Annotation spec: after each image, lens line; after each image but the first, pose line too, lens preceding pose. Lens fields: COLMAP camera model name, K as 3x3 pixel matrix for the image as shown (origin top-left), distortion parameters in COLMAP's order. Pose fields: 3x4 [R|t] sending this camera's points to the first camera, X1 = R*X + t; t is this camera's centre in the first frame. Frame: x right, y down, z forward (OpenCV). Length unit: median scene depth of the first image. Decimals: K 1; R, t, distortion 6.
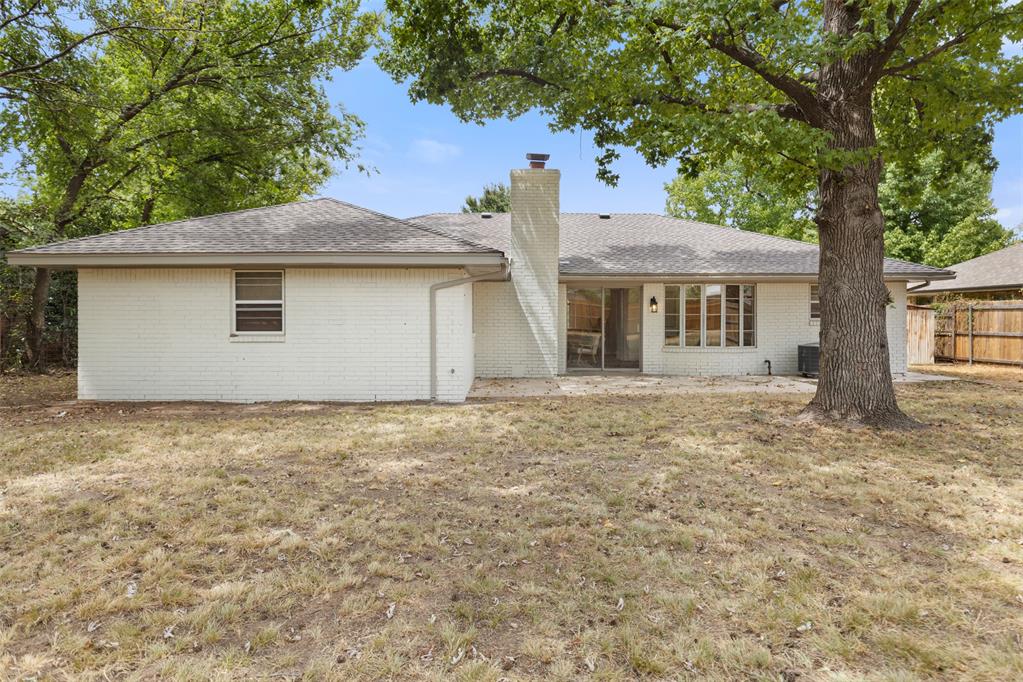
lens RADIAL K [[593.8, 0, 509.5], [0, 593.8, 308.4], [0, 0, 1]] dist [-0.000604, -0.000162]
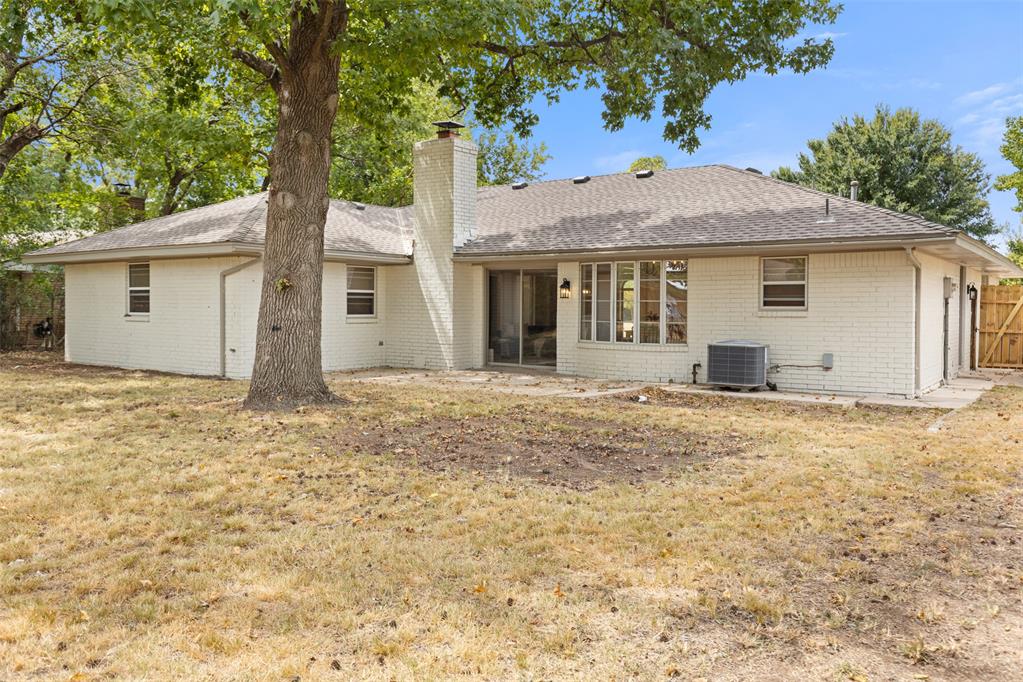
lens RADIAL K [[785.0, 0, 512.1], [0, 785.0, 339.2], [0, 0, 1]] dist [-0.000312, -0.001001]
pose [[0.819838, 0.030055, -0.571806, 0.831373], [0.000807, 0.998560, 0.053643, 0.005295], [0.572594, -0.044440, 0.818634, 0.081098]]
